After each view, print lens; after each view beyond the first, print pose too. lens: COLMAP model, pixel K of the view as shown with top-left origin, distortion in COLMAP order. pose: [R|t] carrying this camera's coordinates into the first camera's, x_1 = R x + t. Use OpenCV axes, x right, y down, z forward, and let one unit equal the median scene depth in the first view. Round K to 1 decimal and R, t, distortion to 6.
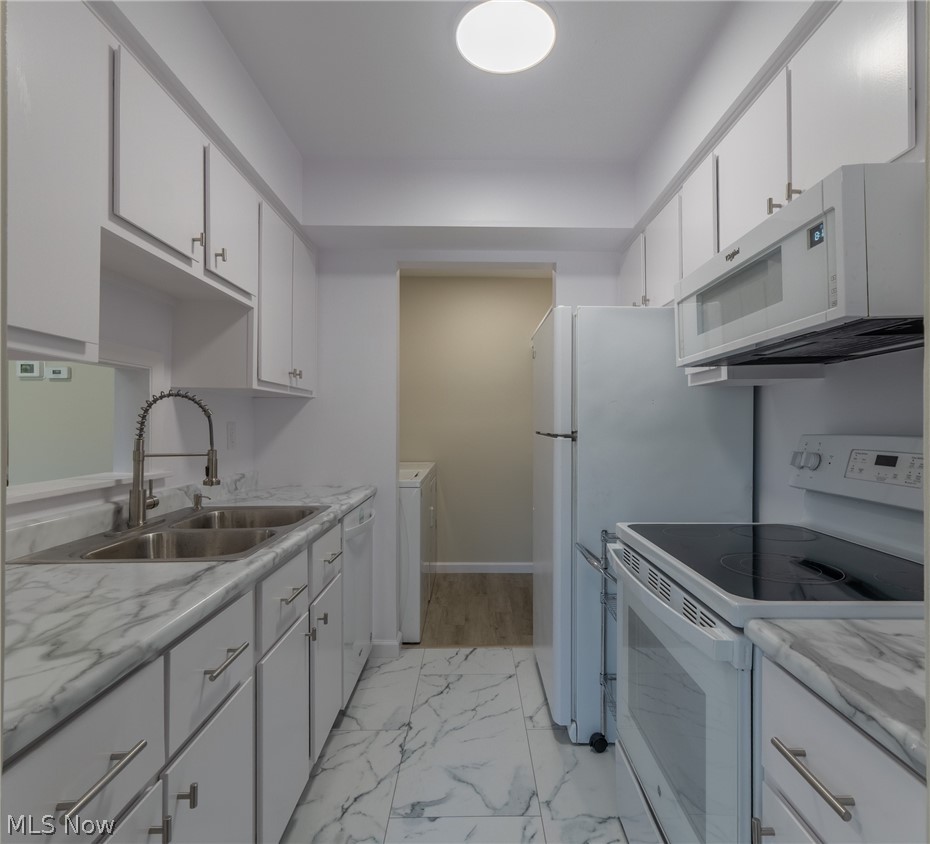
lens RADIAL K [[465.5, 0, 465.0], [0, 465.5, 422.0], [0, 0, 1]] dist [0.000900, 0.000254]
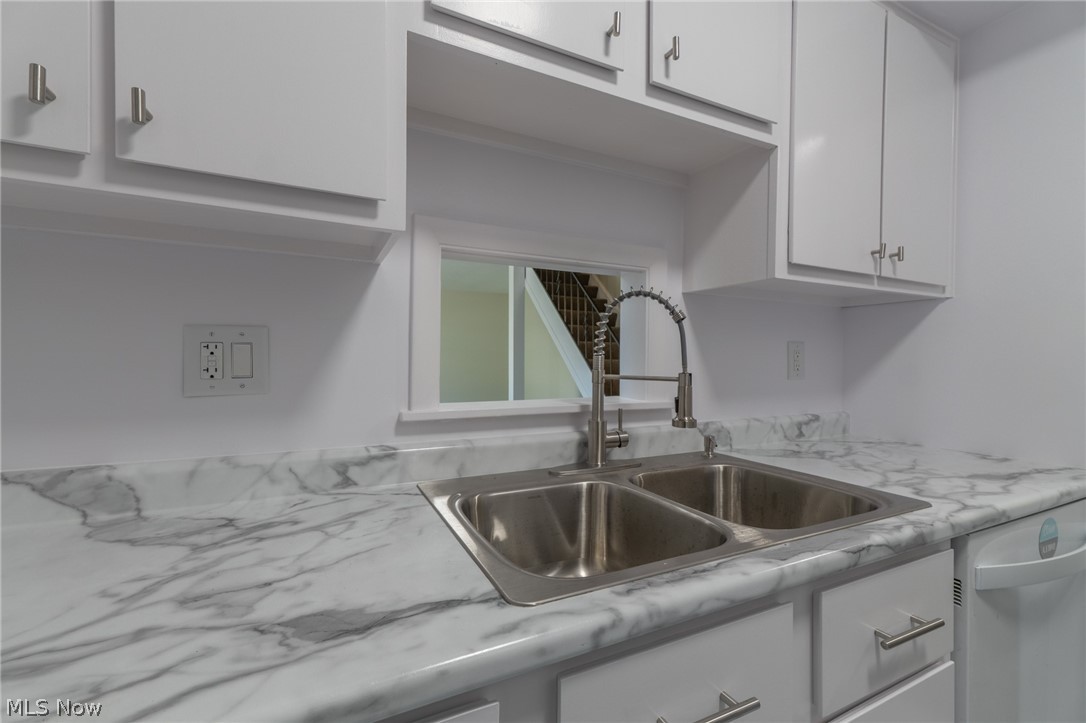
lens RADIAL K [[460.9, 0, 543.0], [0, 460.9, 361.5], [0, 0, 1]] dist [0.007788, -0.000229]
pose [[0.438585, 0.005212, -0.898675, -0.053478], [0.004440, 0.999958, 0.007966, 0.041214], [0.898679, -0.007483, 0.438544, 0.587173]]
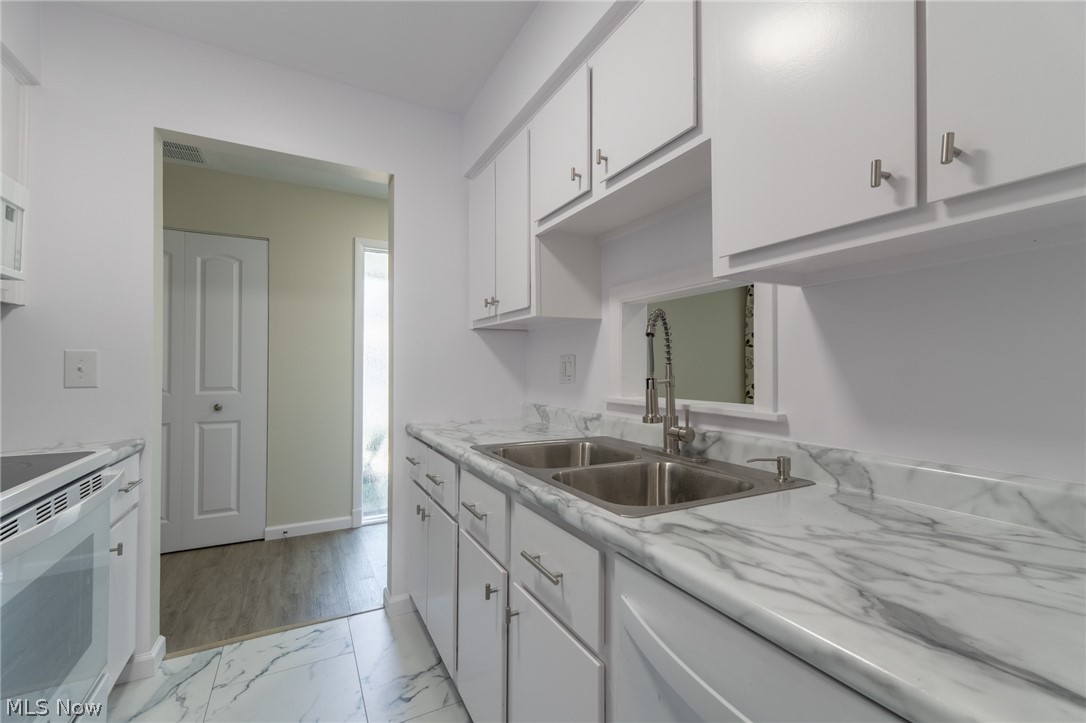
lens RADIAL K [[460.6, 0, 563.7], [0, 460.6, 363.9], [0, 0, 1]] dist [0.000827, 0.000318]
pose [[-0.870166, -0.007186, -0.492706, -0.020893], [0.002616, 0.999812, -0.019202, 0.042754], [0.492751, -0.017998, -0.869984, 0.745894]]
